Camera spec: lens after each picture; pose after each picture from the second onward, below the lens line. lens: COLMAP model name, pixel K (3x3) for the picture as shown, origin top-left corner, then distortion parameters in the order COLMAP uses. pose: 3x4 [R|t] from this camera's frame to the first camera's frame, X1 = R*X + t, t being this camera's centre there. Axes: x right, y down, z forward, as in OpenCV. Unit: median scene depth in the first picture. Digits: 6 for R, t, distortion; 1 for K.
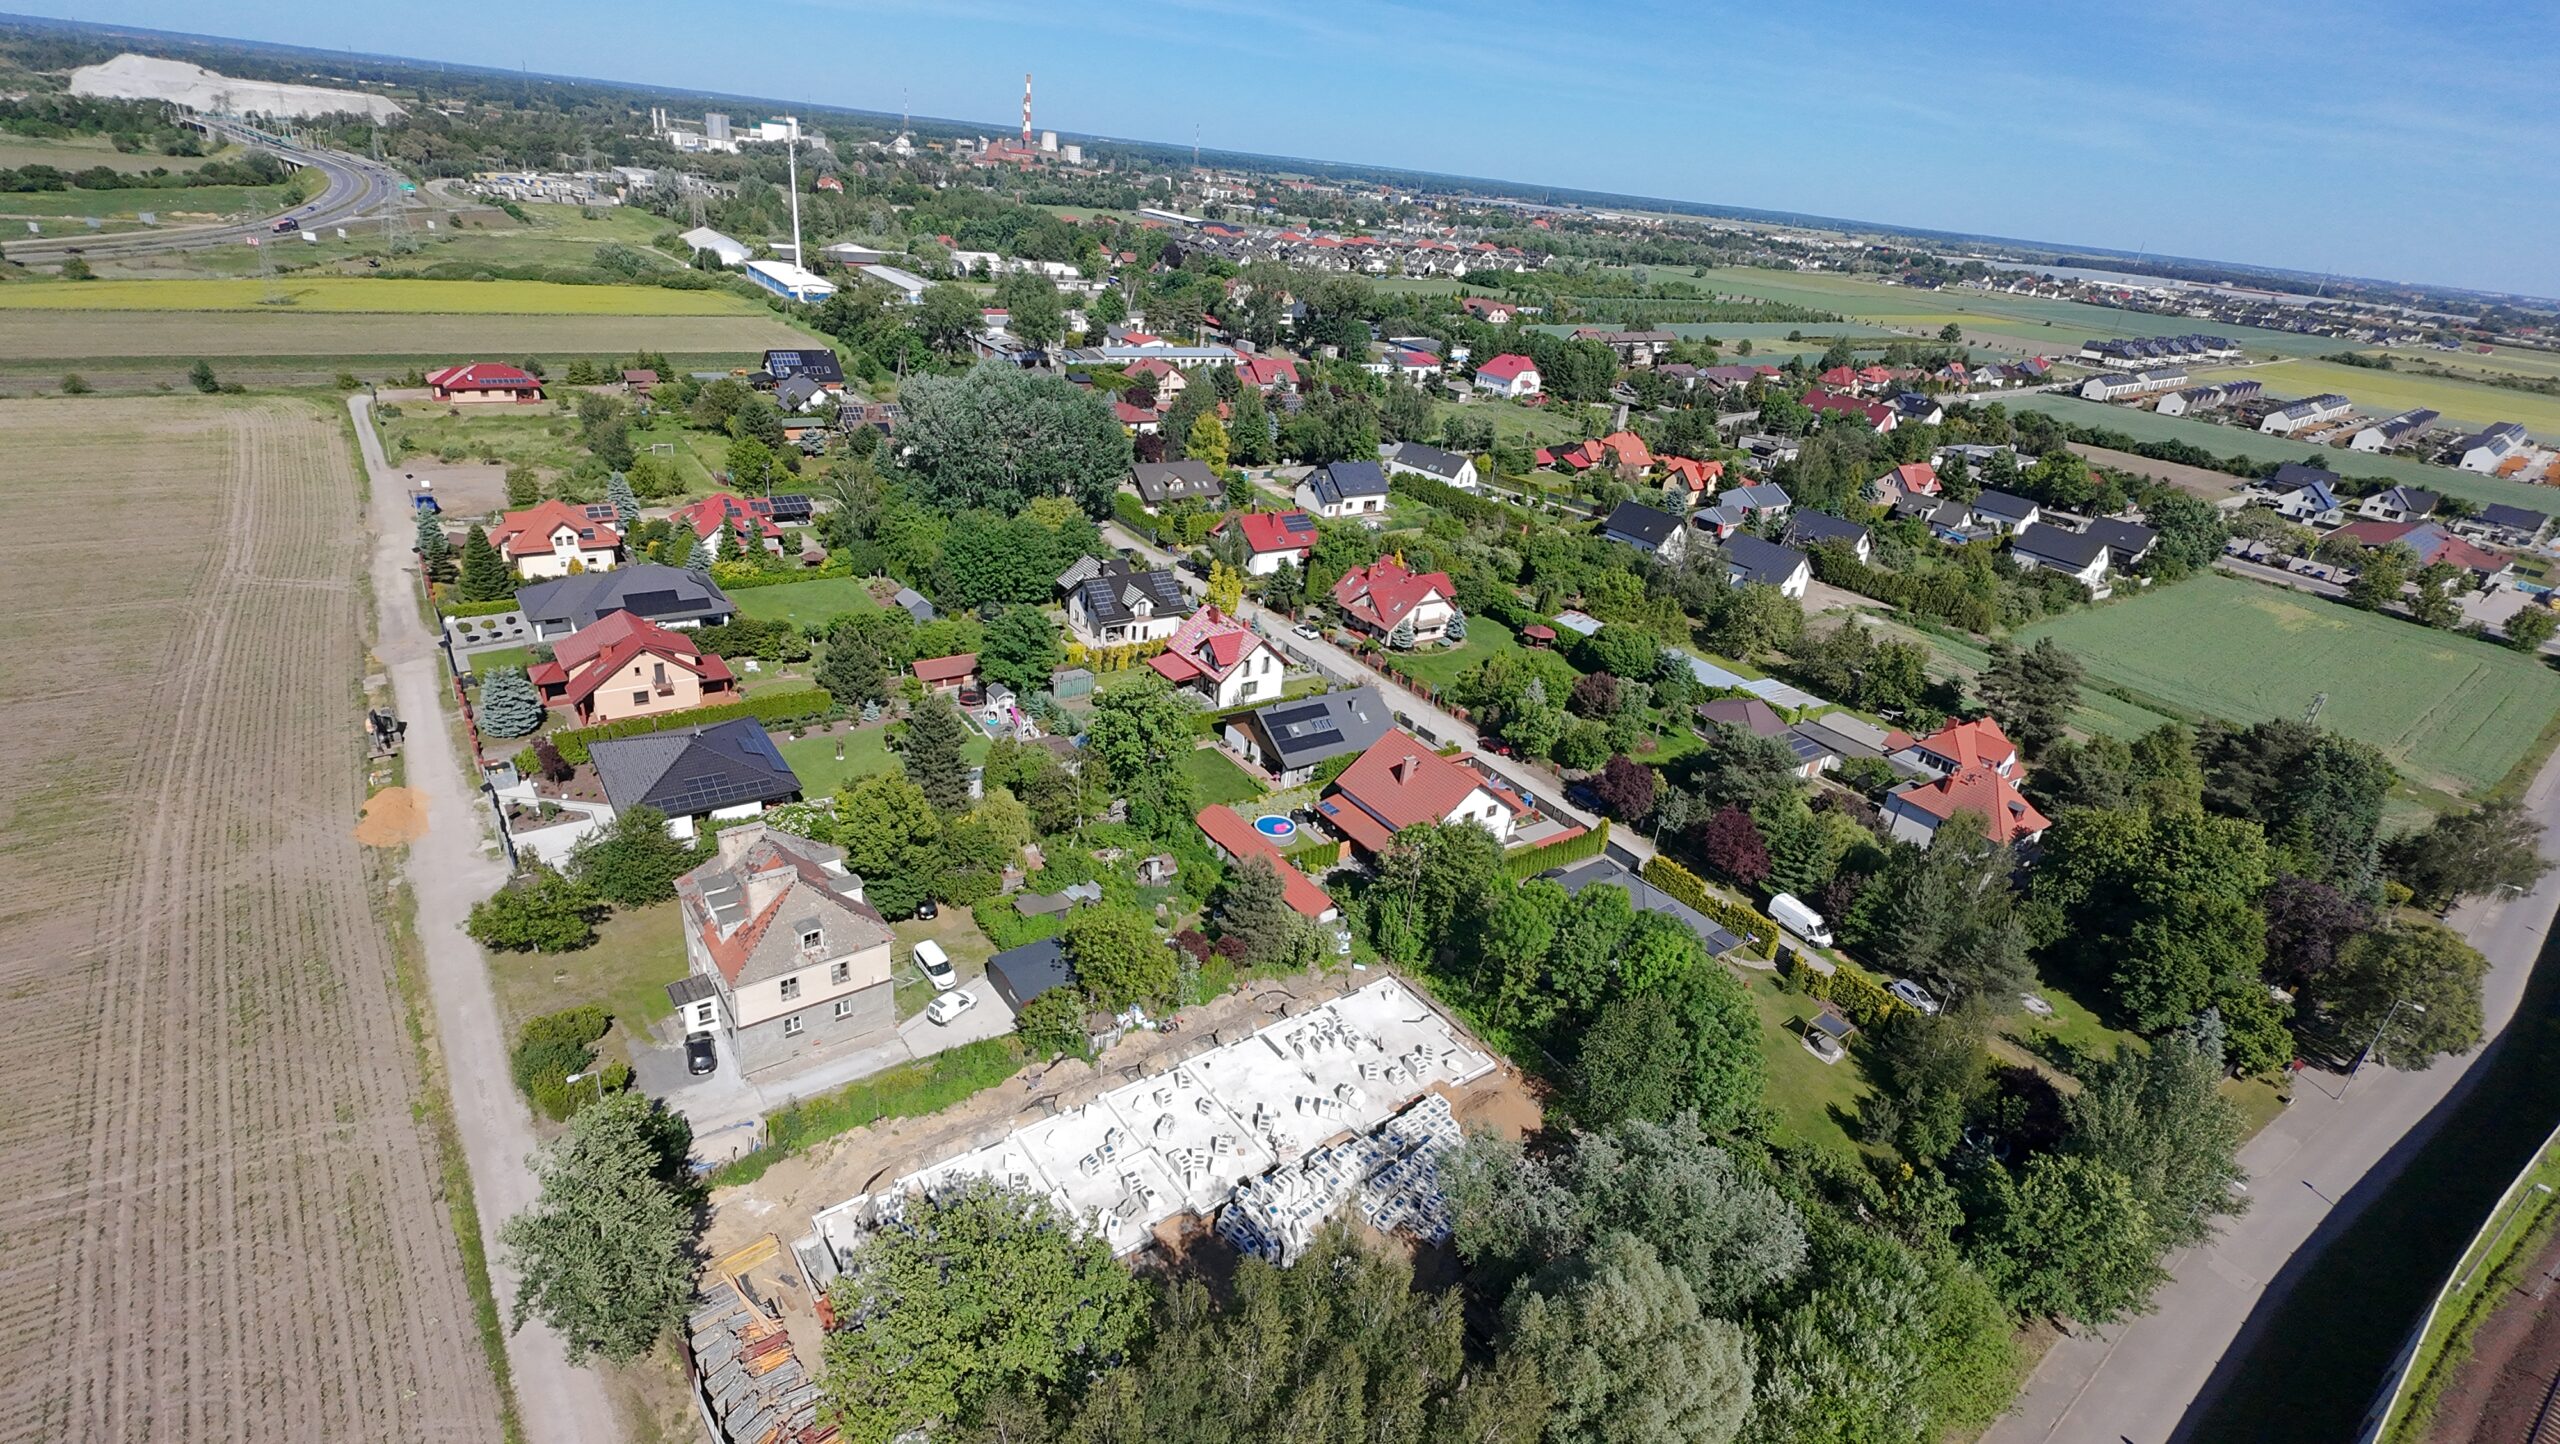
lens RADIAL K [[1201.1, 0, 1269.3], [0, 1201.1, 717.9], [0, 0, 1]] dist [0.000512, -0.000241]
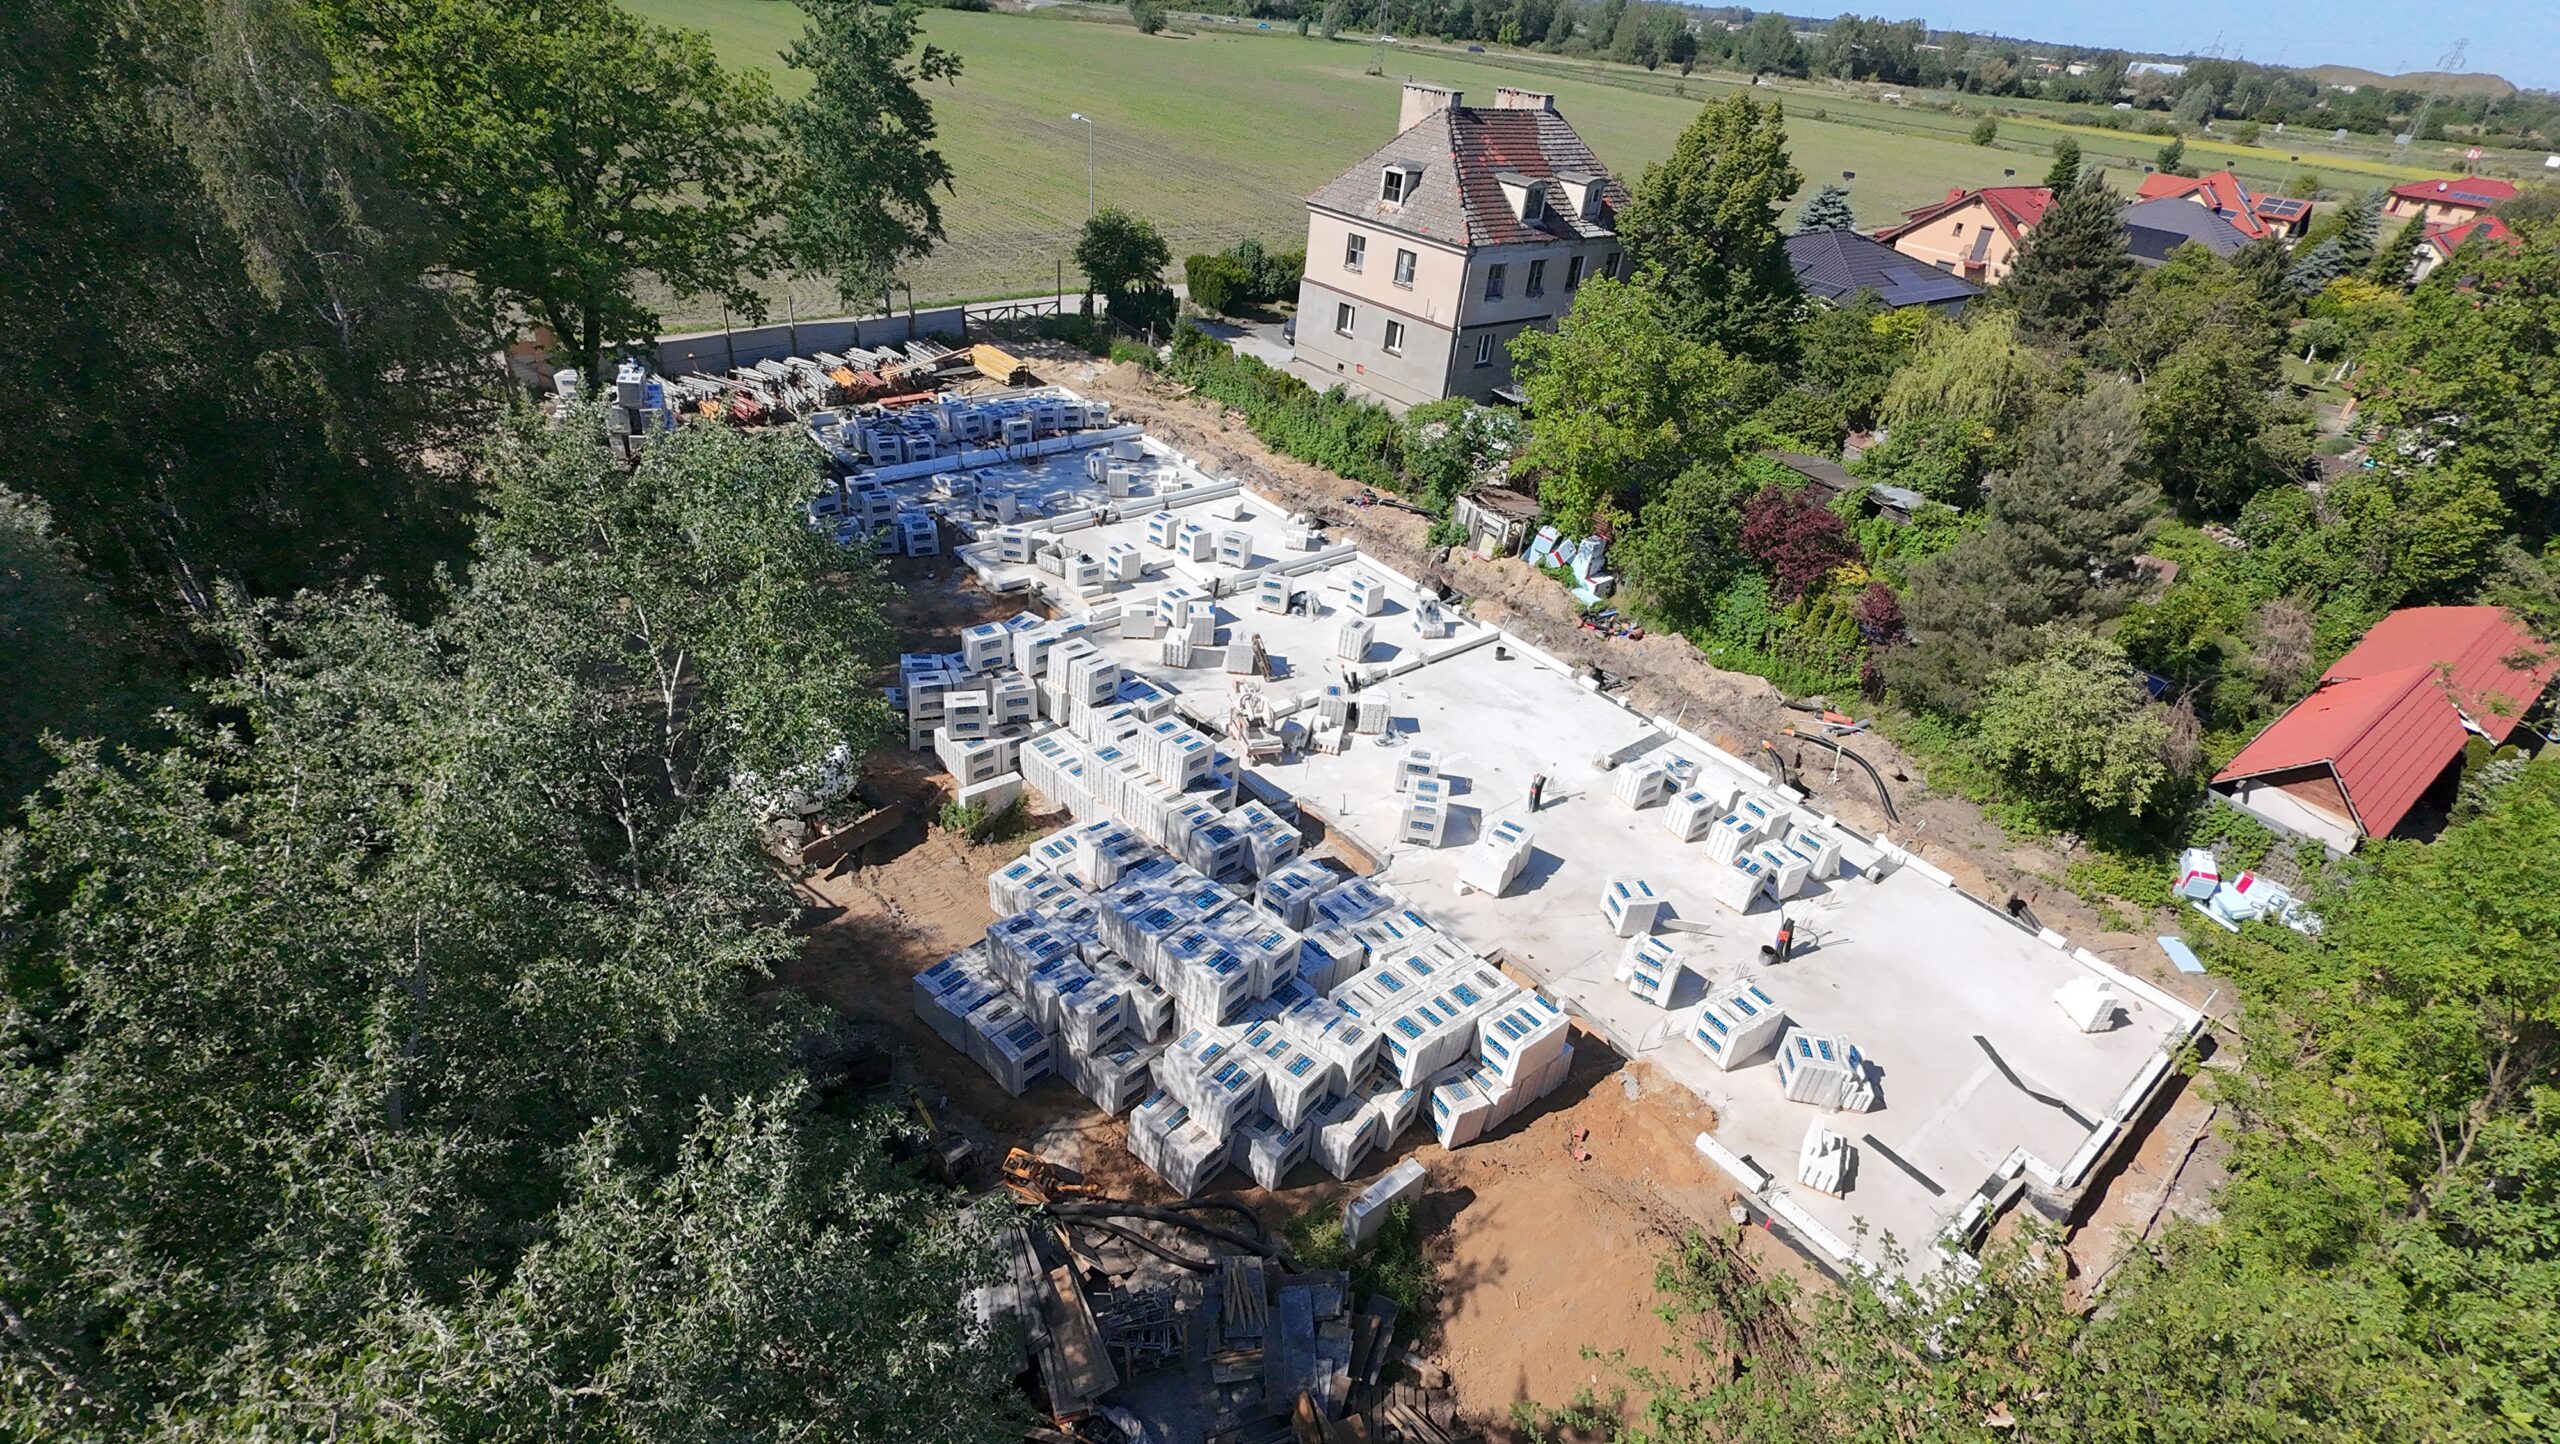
lens RADIAL K [[1206.3, 0, 1269.5], [0, 1206.3, 713.8], [0, 0, 1]] dist [0.000877, -0.000033]
pose [[0.052798, 0.446489, -0.893230, 0.177916], [-0.498612, 0.786784, 0.363808, 0.102540], [0.865216, 0.426167, 0.264165, 0.441561]]
